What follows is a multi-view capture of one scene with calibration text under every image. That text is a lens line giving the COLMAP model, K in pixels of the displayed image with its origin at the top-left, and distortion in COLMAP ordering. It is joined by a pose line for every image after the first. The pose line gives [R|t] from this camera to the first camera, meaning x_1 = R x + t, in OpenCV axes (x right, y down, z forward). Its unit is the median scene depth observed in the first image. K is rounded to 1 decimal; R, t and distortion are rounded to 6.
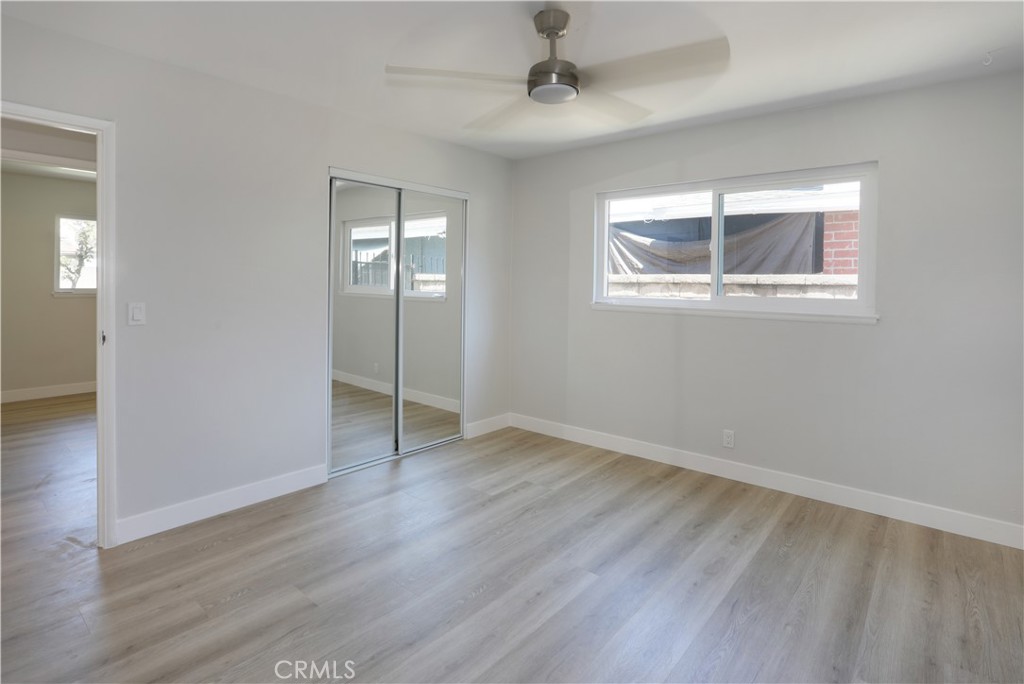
lens RADIAL K [[510.4, 0, 495.7], [0, 510.4, 298.6], [0, 0, 1]] dist [-0.075523, 0.031075]
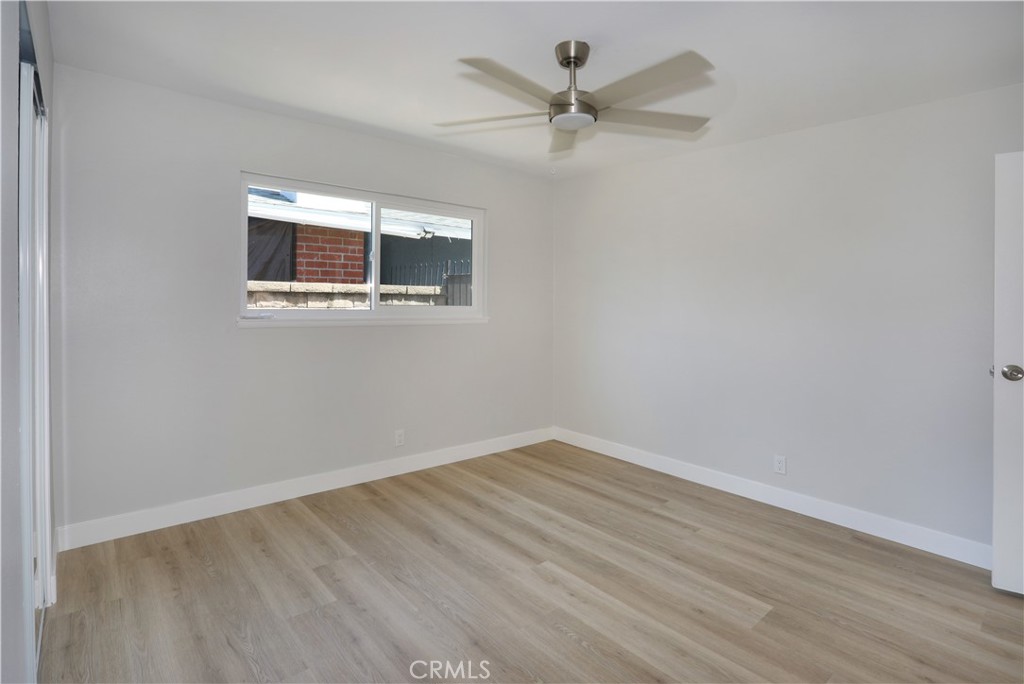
lens RADIAL K [[518.7, 0, 530.8], [0, 518.7, 297.7], [0, 0, 1]] dist [-0.056150, 0.025293]
pose [[0.121917, -0.010077, 0.992489, -0.571412], [0.016671, 0.999828, 0.008104, -0.024219], [-0.992400, 0.015558, 0.122064, 0.552008]]
